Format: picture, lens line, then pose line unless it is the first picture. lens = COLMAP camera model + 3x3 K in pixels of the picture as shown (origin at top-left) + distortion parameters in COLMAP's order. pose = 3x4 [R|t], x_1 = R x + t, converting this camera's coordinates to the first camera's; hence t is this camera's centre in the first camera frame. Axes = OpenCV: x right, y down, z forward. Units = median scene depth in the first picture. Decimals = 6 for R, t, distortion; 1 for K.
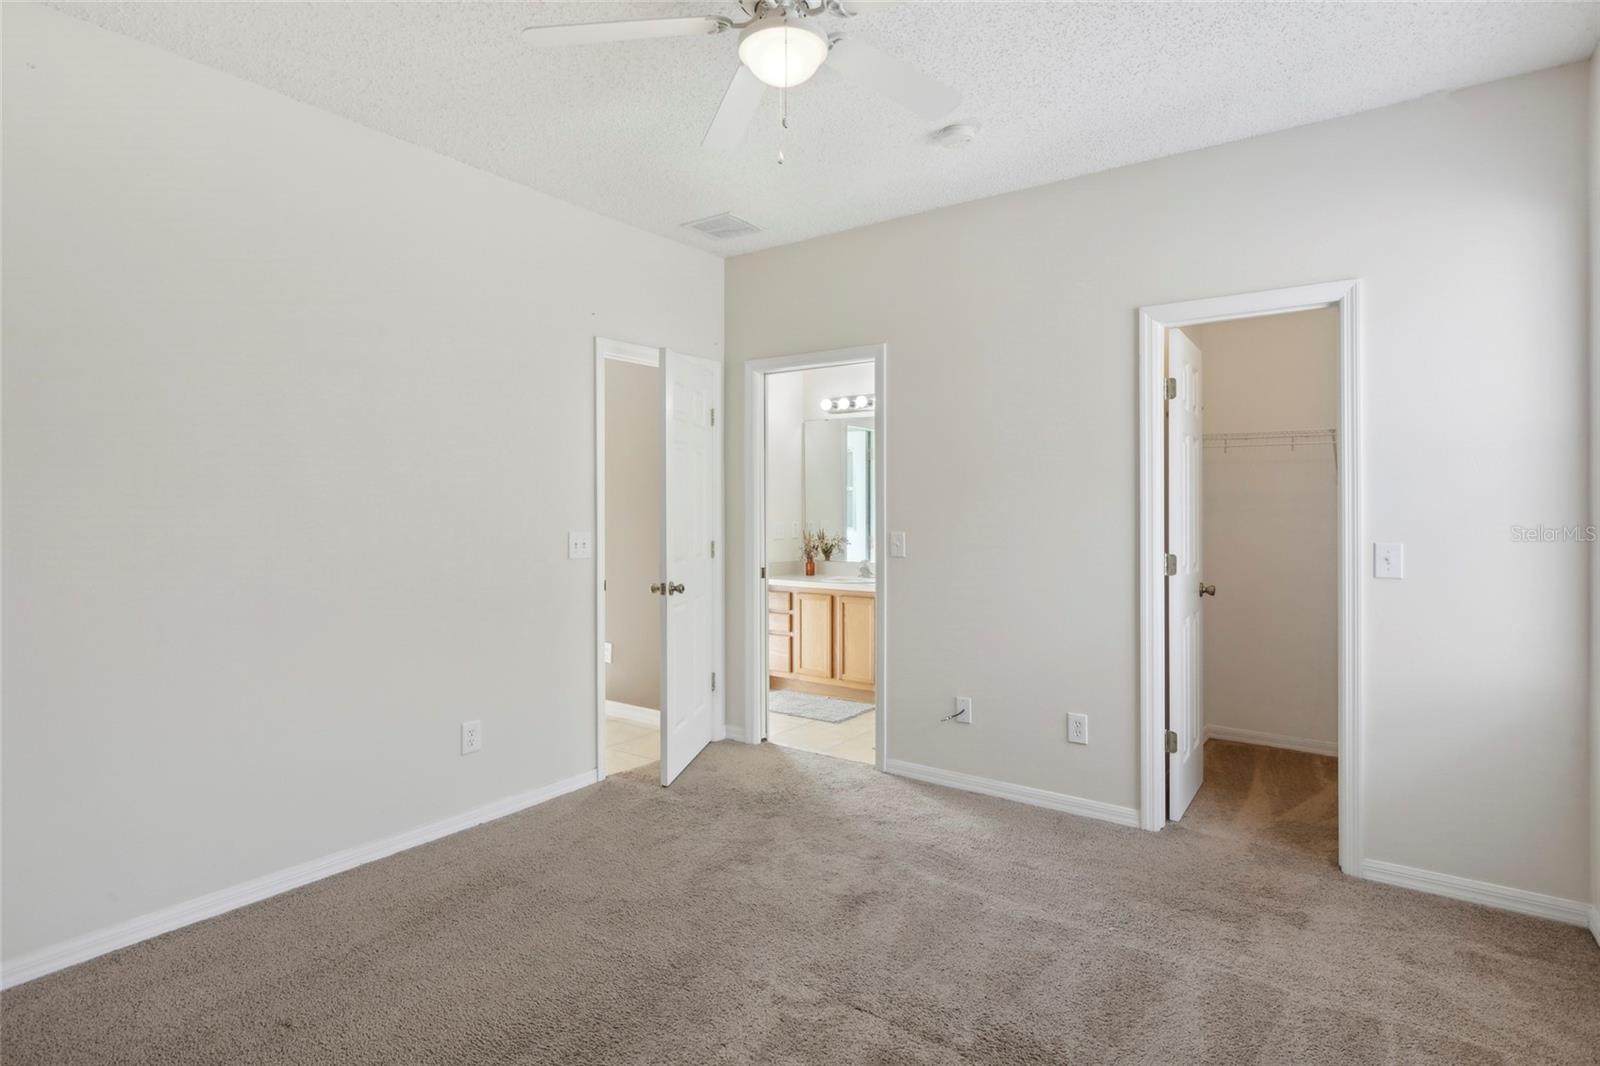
lens RADIAL K [[841.8, 0, 814.4], [0, 841.8, 525.9], [0, 0, 1]] dist [-0.013168, -0.000468]
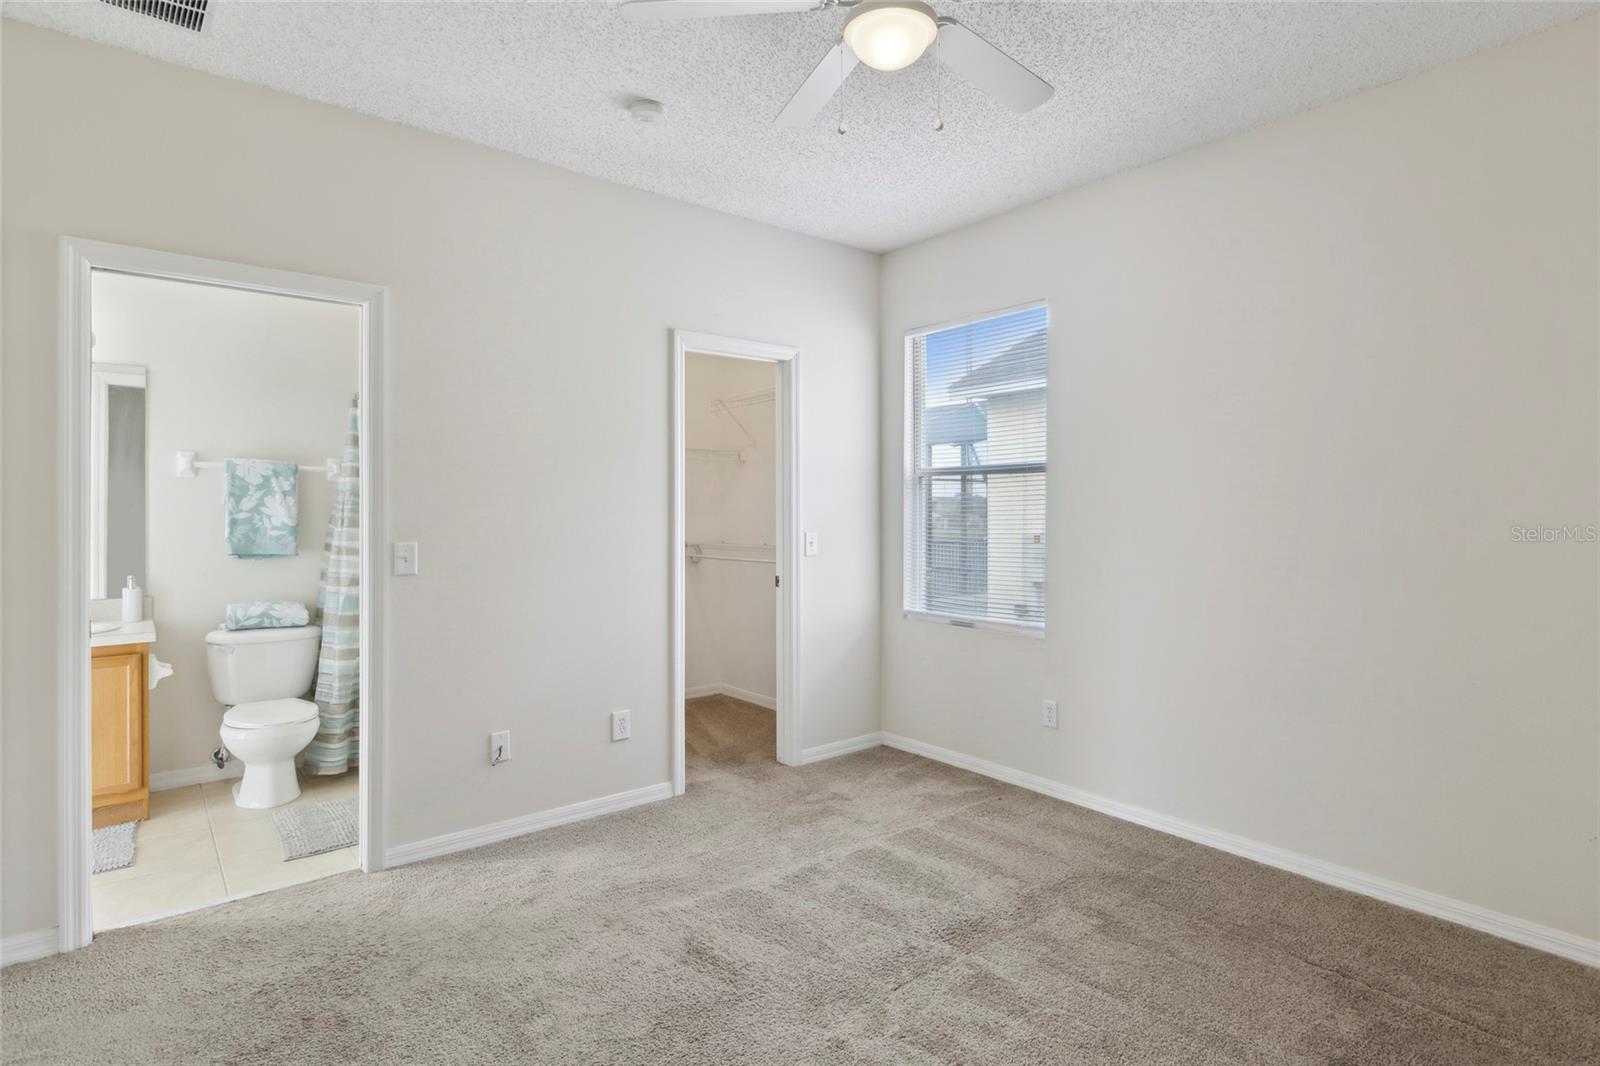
lens RADIAL K [[841.8, 0, 812.2], [0, 841.8, 520.6], [0, 0, 1]] dist [-0.013168, -0.000468]
pose [[0.230195, -0.018706, 0.972965, -0.649136], [0.020839, 0.999681, 0.014290, -0.017190], [-0.972921, 0.016986, 0.230511, 0.560957]]
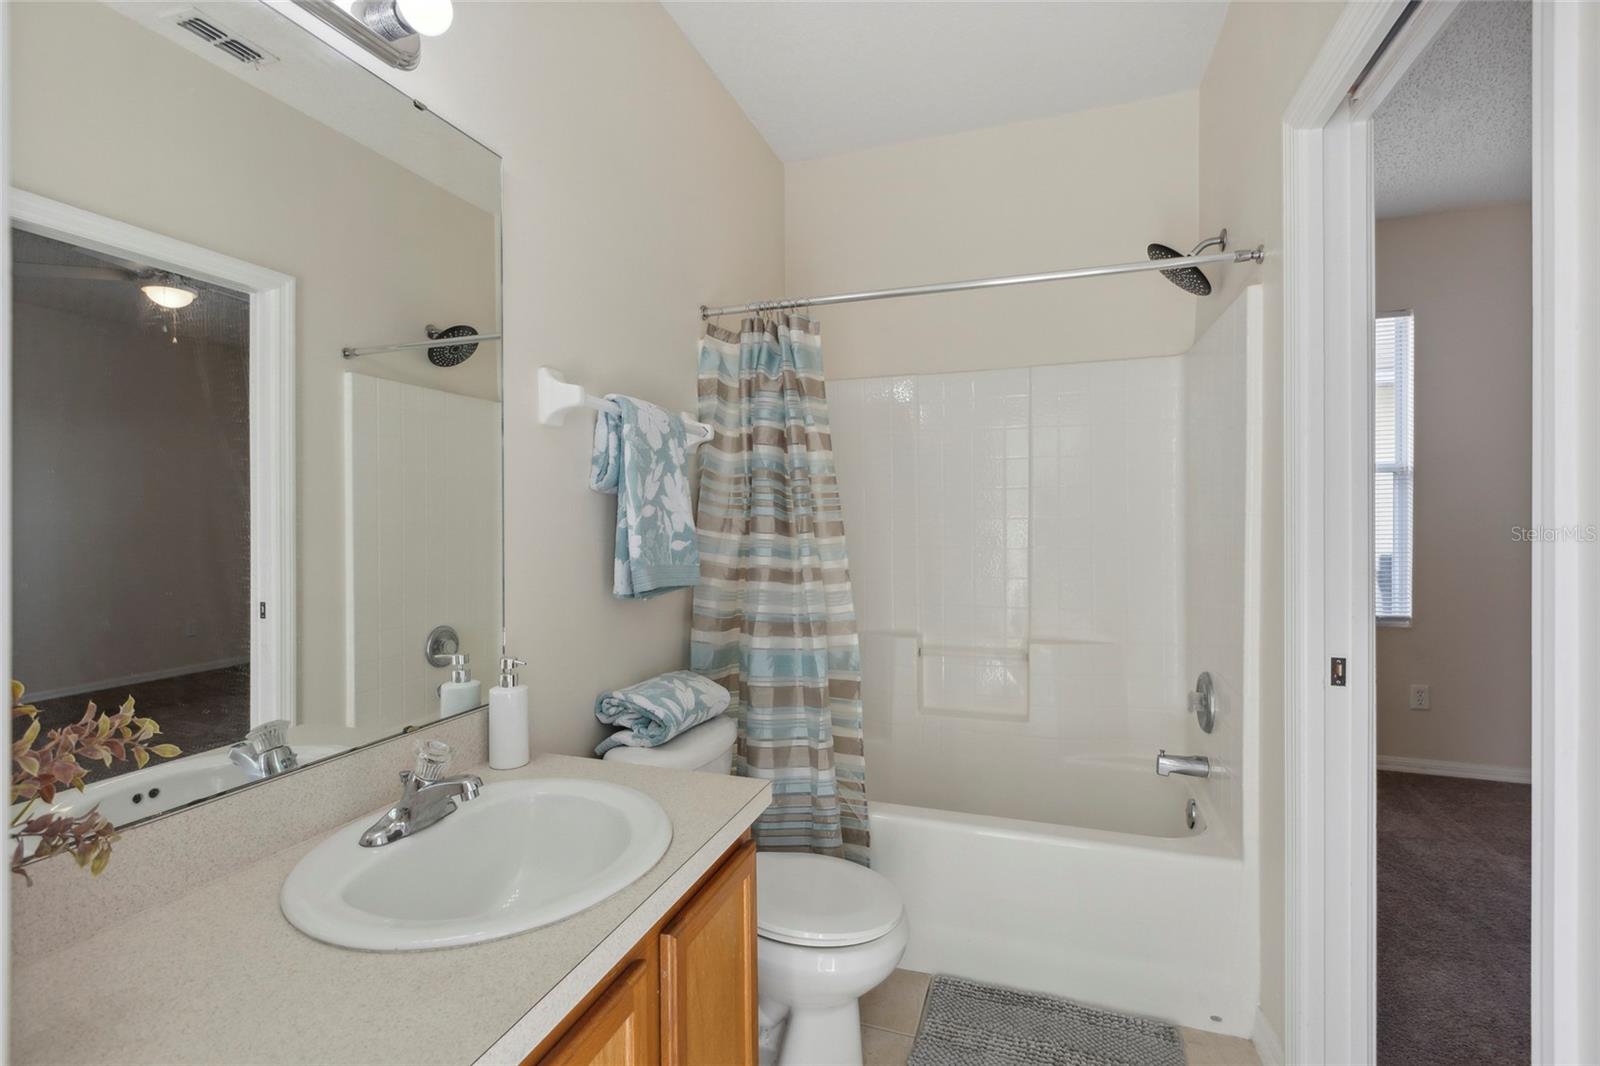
lens RADIAL K [[721.3, 0, 800.6], [0, 721.3, 528.0], [0, 0, 1]] dist [-0.000893, -0.001649]
pose [[-0.301317, -0.009956, 0.953472, -0.185251], [0.024723, 0.999528, 0.018250, -0.018895], [-0.953203, 0.029072, -0.300929, 1.704106]]
